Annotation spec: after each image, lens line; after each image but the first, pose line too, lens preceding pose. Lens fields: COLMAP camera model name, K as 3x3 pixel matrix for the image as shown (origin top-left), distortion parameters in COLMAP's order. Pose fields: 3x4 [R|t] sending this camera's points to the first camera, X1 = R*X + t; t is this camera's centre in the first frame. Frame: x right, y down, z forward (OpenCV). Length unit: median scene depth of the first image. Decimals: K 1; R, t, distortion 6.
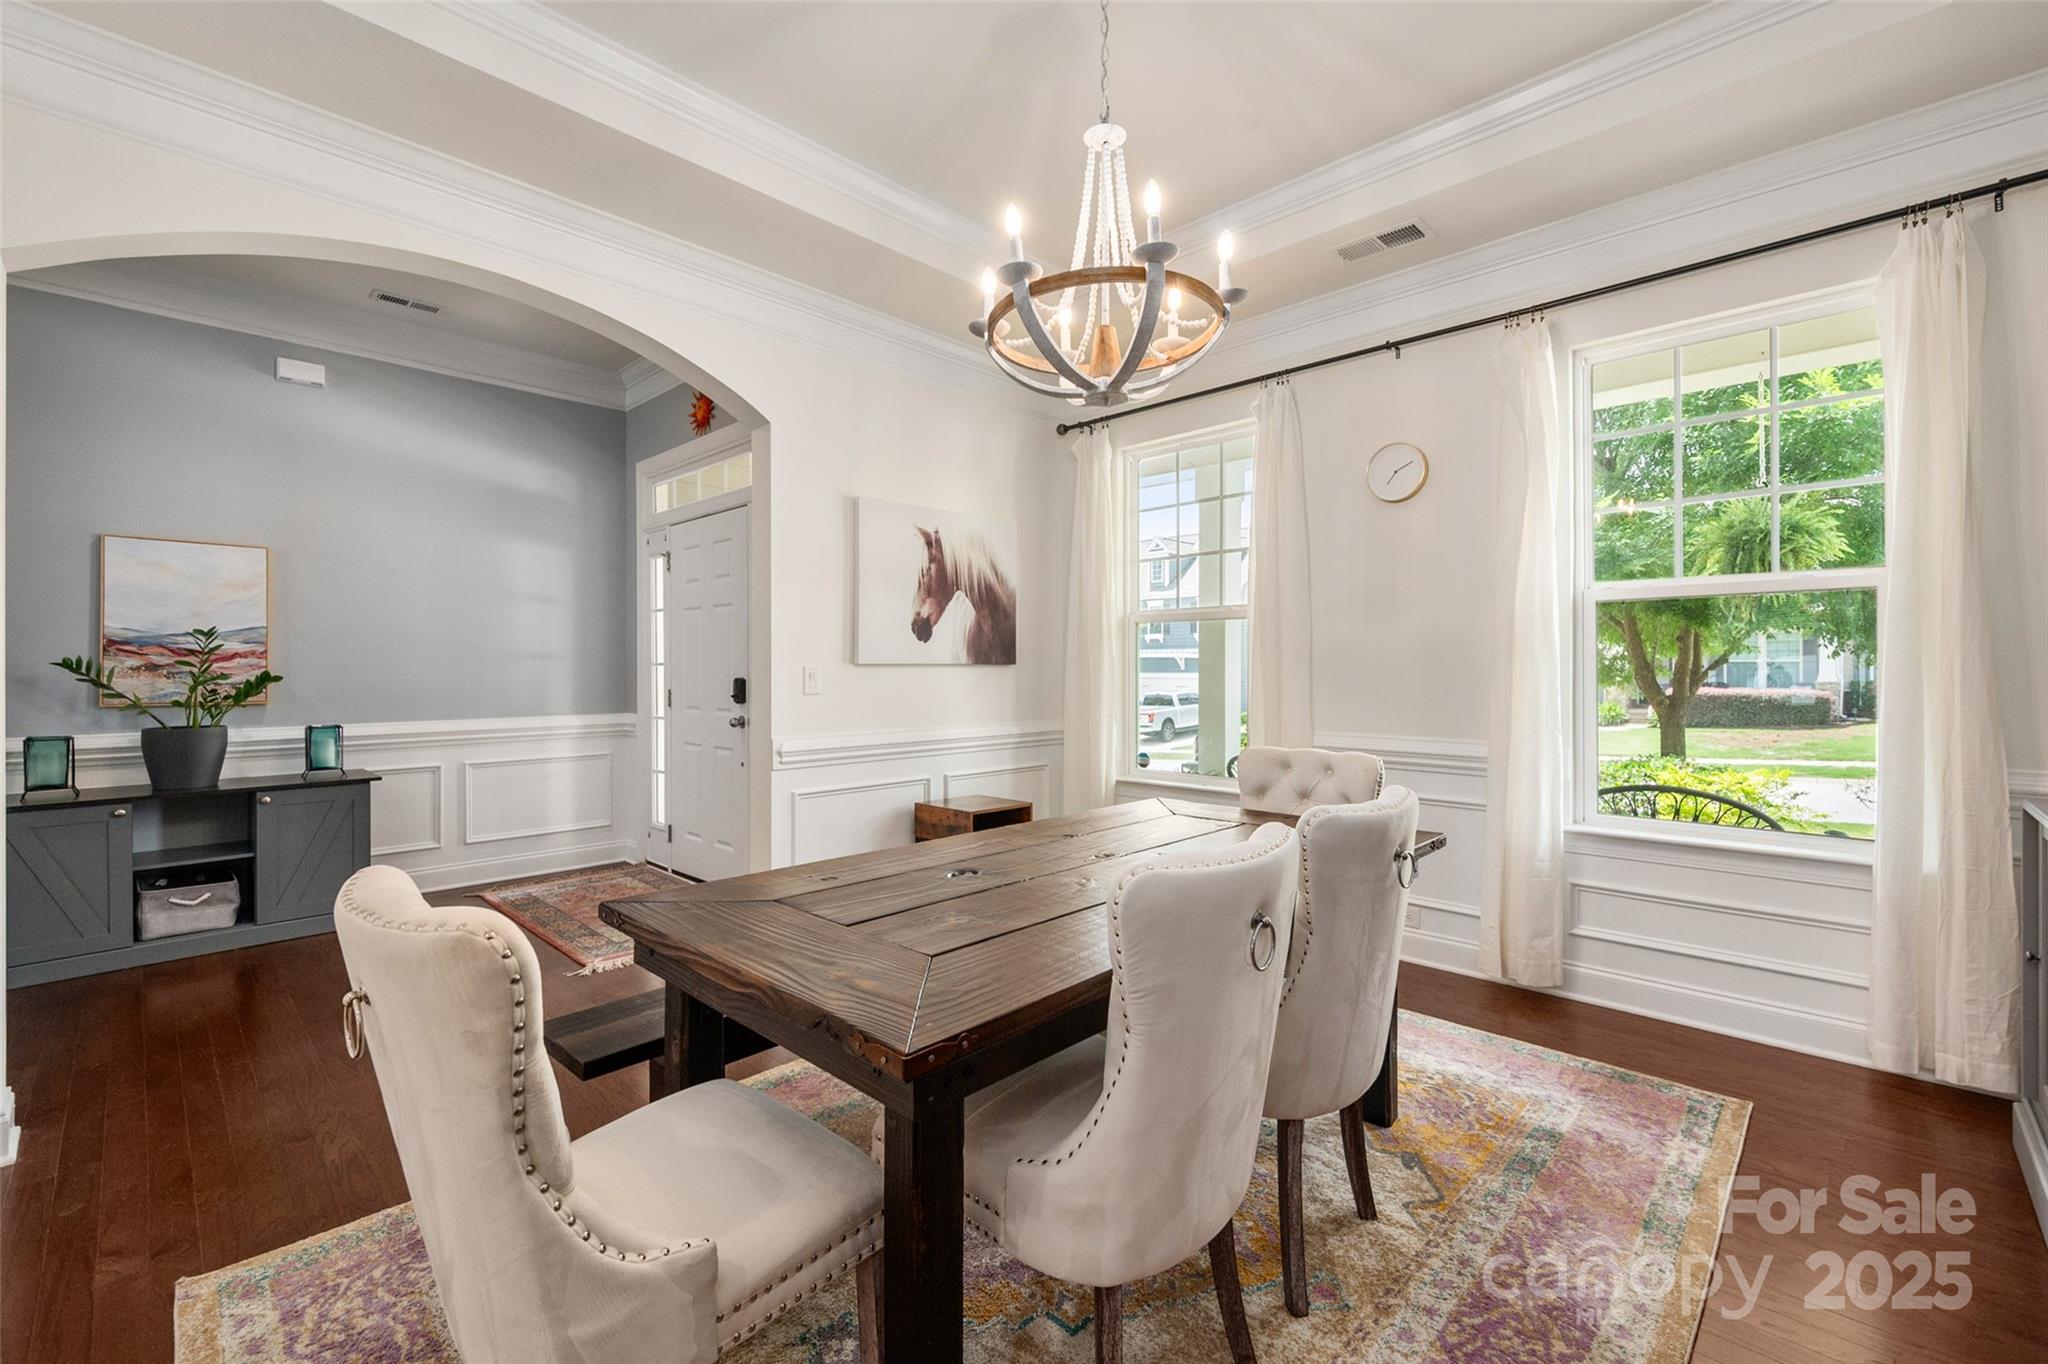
lens RADIAL K [[878.8, 0, 1021.8], [0, 878.8, 677.8], [0, 0, 1]] dist [-0.001999, -0.000106]
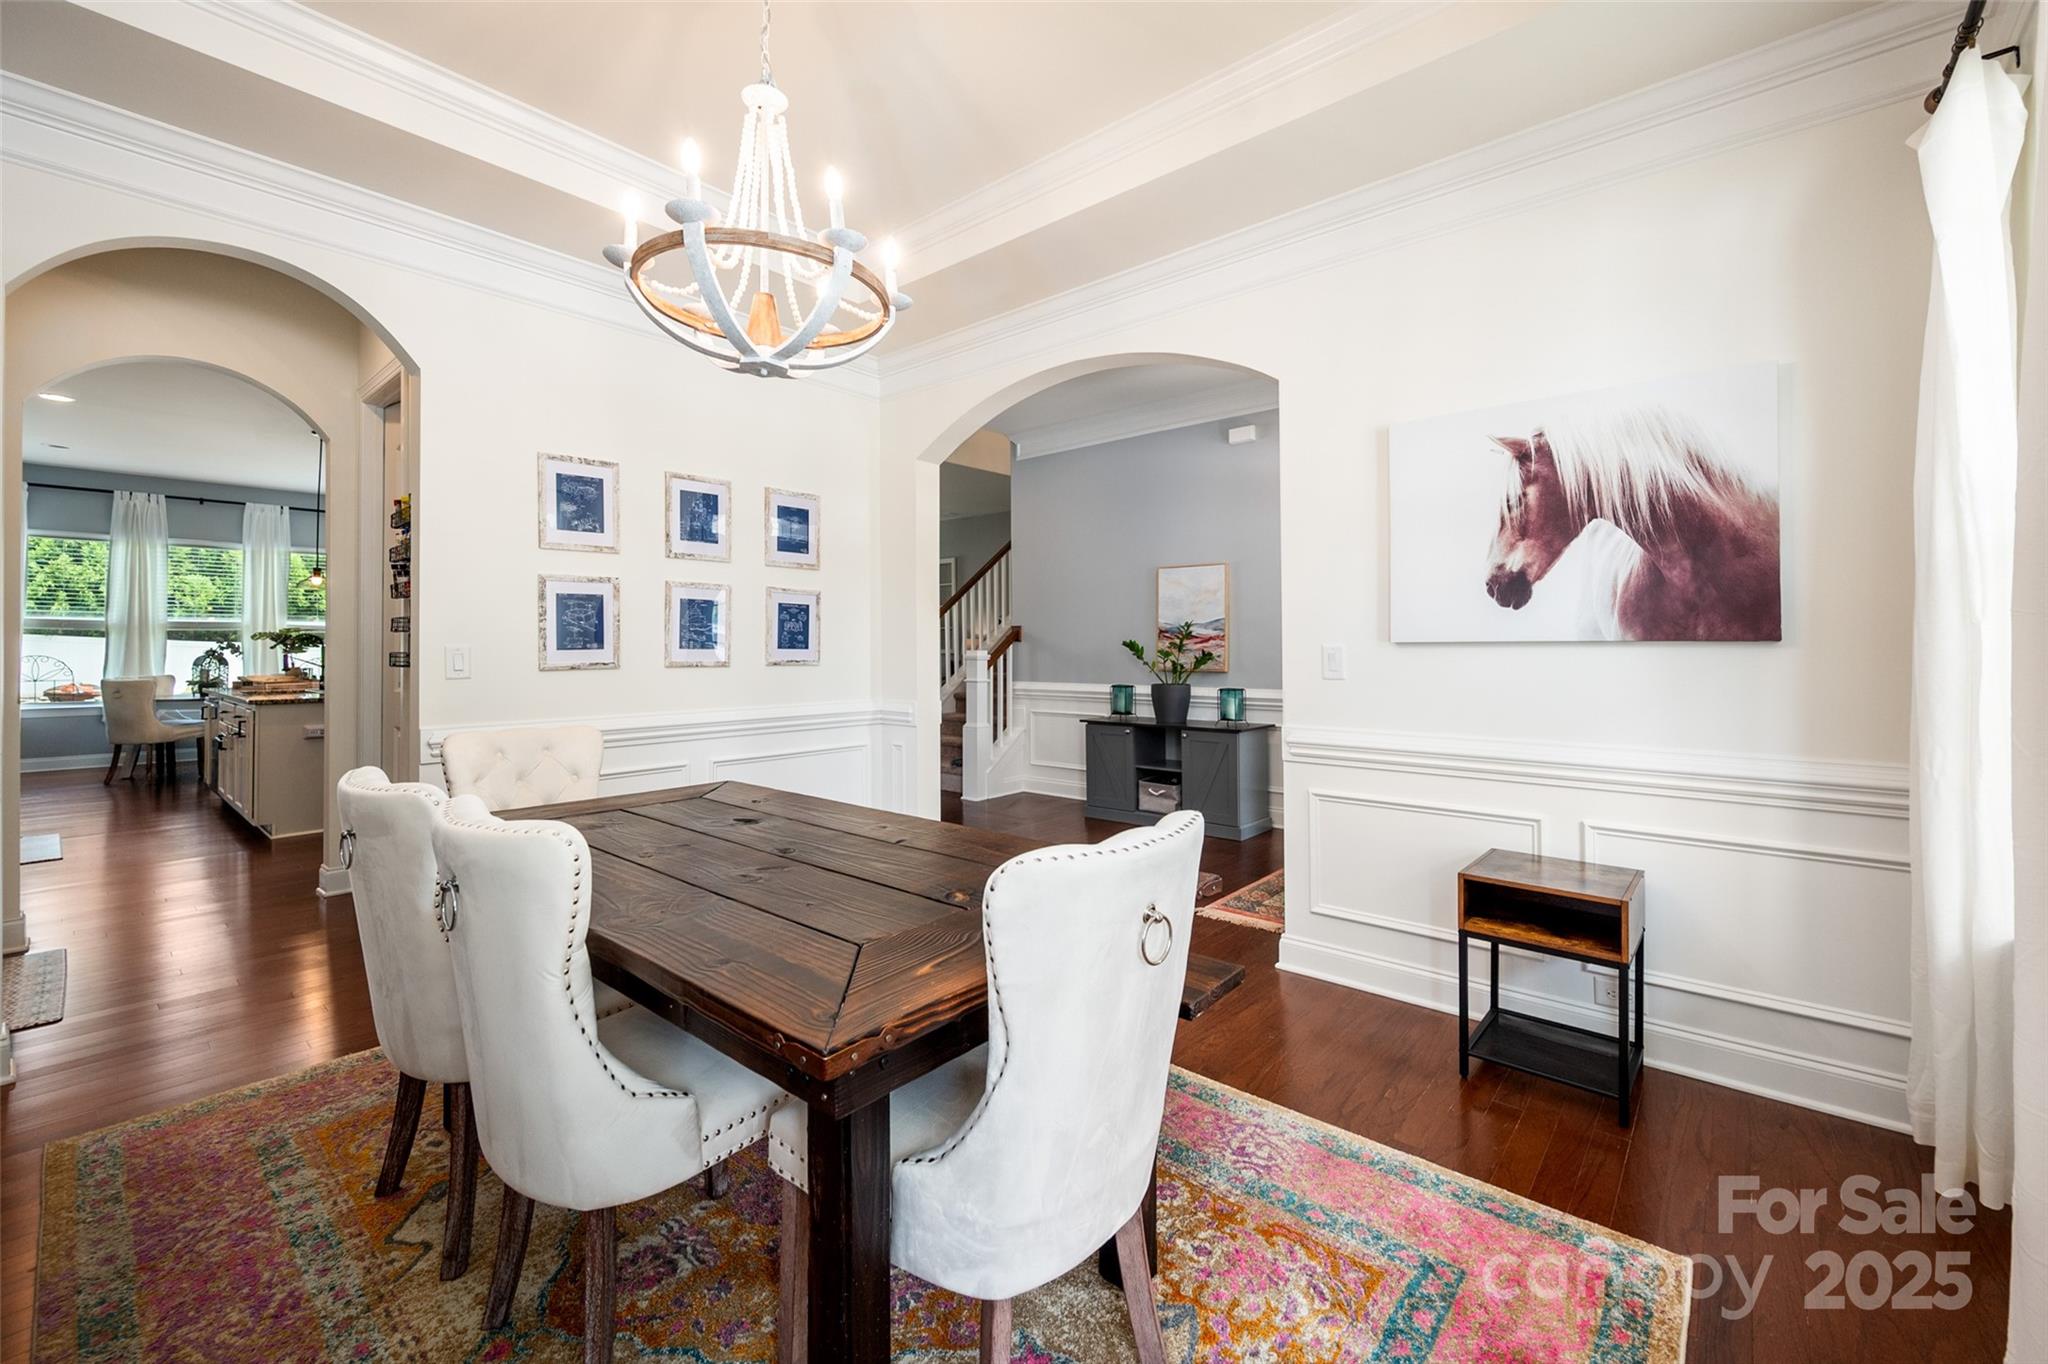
lens RADIAL K [[830.3, 0, 1027.9], [0, 830.3, 643.7], [0, 0, 1]] dist [-0.001382, -0.000175]
pose [[0.062620, -0.003326, -0.998032, 0.485659], [-0.010793, 0.999934, -0.004010, -0.007466], [0.997979, 0.011023, 0.062580, 0.594839]]
